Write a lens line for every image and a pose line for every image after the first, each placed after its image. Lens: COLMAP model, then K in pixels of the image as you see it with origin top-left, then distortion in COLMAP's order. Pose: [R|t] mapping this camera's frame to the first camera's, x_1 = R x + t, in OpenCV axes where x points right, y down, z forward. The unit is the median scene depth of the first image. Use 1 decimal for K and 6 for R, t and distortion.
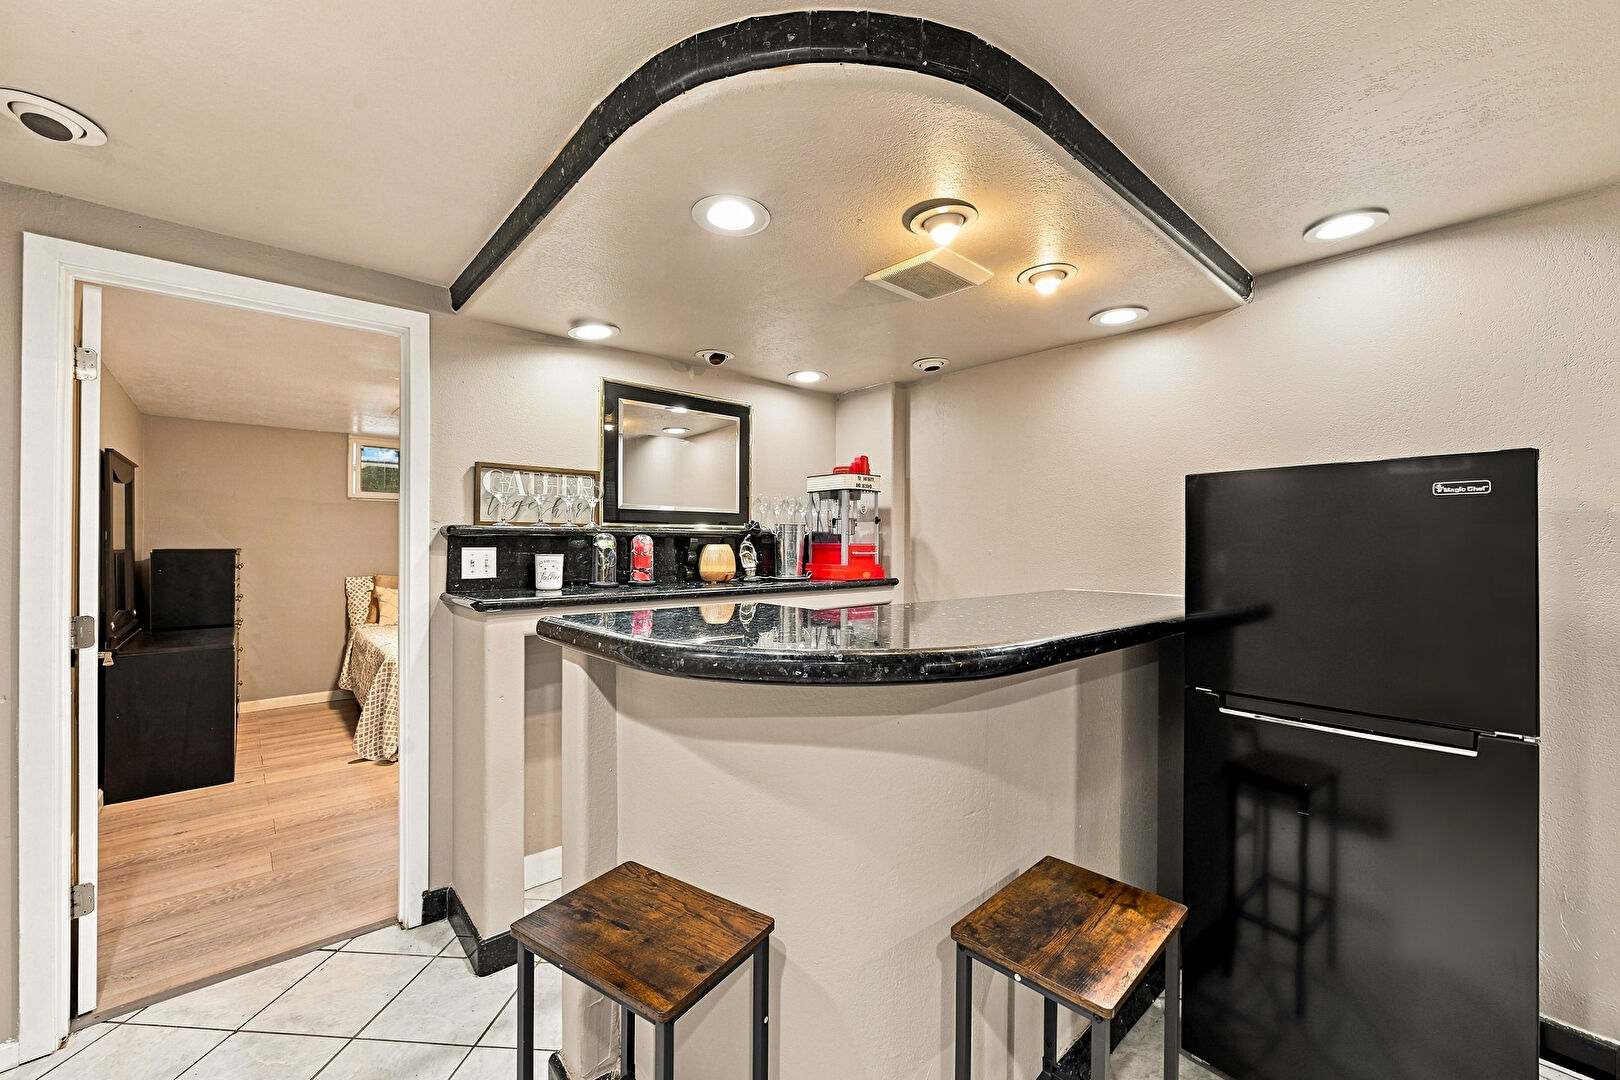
lens RADIAL K [[647.1, 0, 812.2], [0, 647.1, 539.6], [0, 0, 1]] dist [-0.003132, -0.000315]
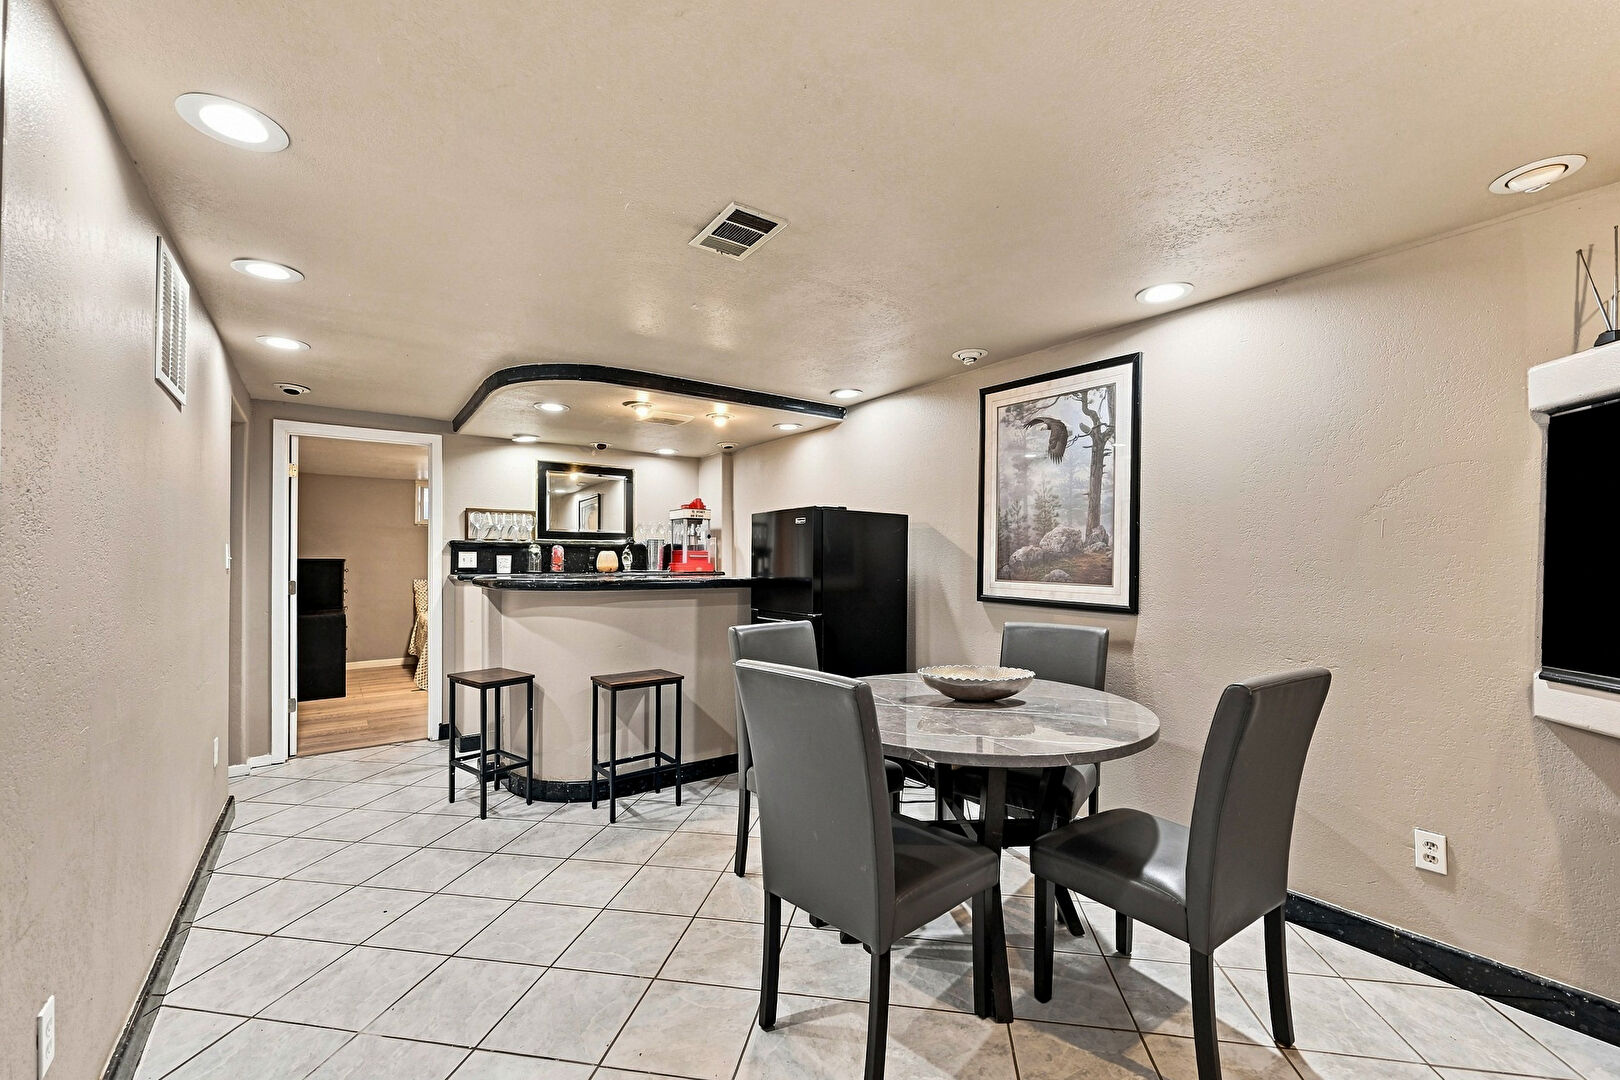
lens RADIAL K [[647.1, 0, 810.8], [0, 647.1, 555.0], [0, 0, 1]] dist [-0.003132, -0.000315]
pose [[0.995963, -0.005348, -0.089601, 0.561214], [0.004854, 0.999972, -0.005734, 0.030833], [0.089629, 0.005276, 0.995961, -0.690666]]
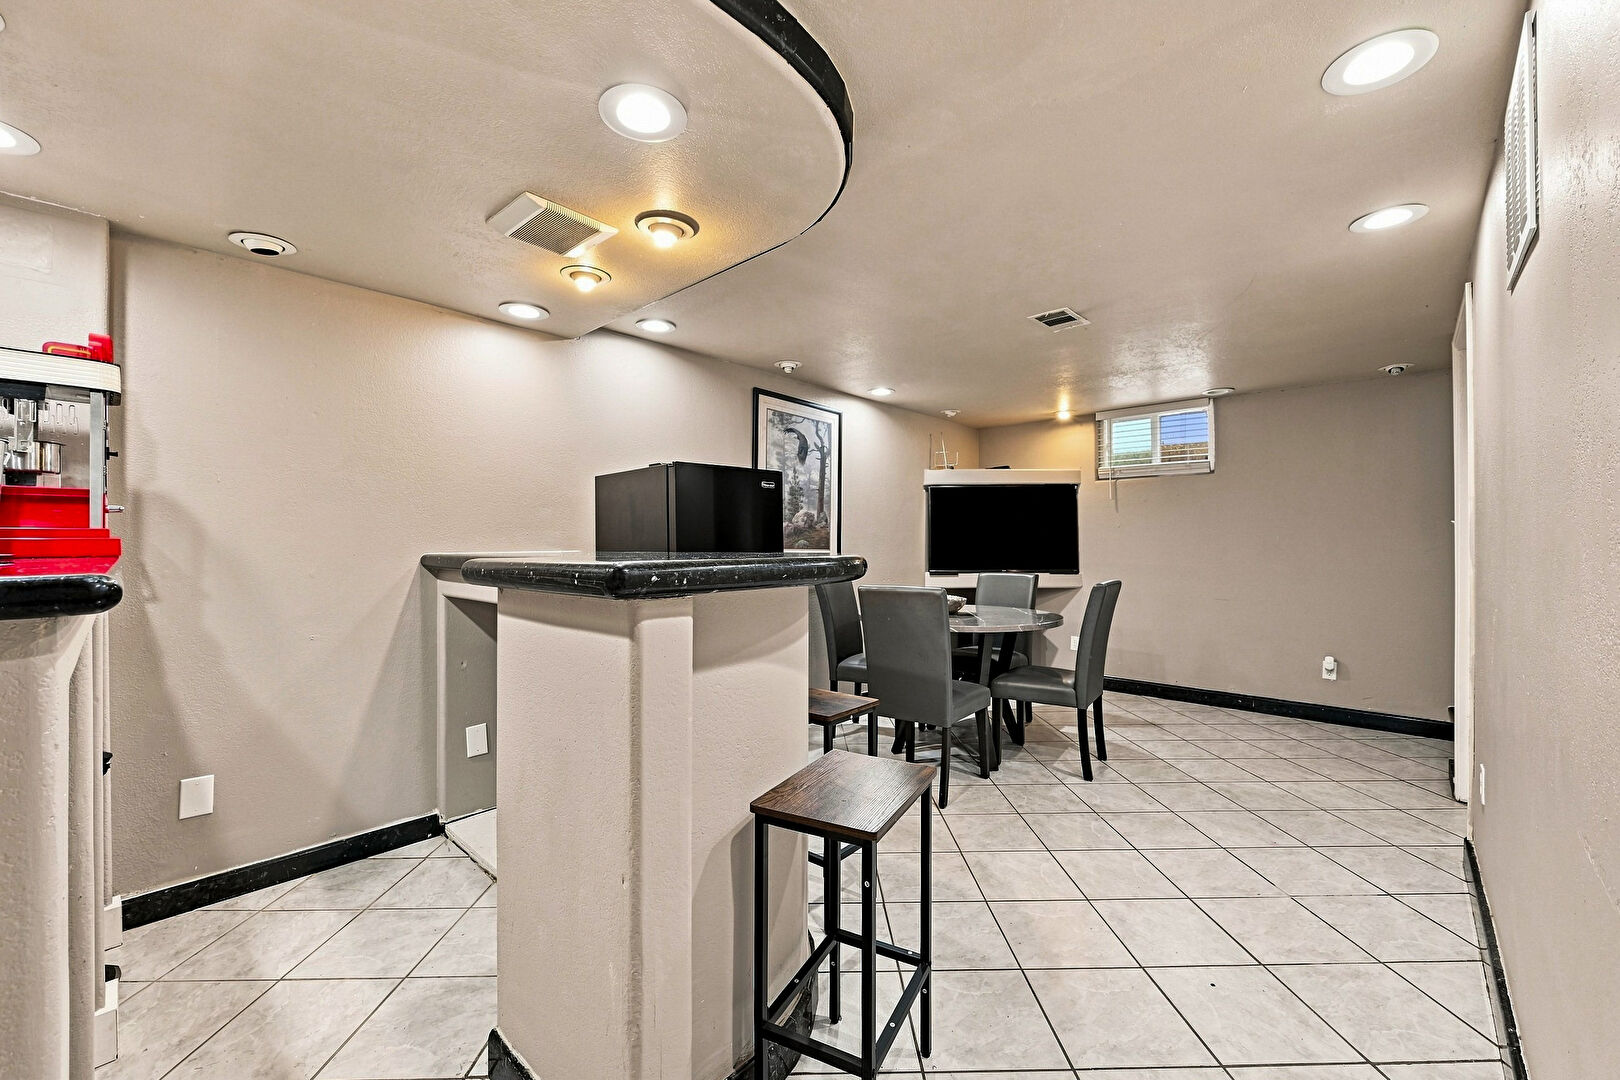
lens RADIAL K [[647.1, 0, 810.6], [0, 647.1, 540.0], [0, 0, 1]] dist [-0.003132, -0.000315]
pose [[-0.101256, 0.001817, 0.994859, -0.590453], [0.000661, 0.999998, -0.001759, 0.052678], [-0.994860, 0.000480, -0.101257, 0.495926]]
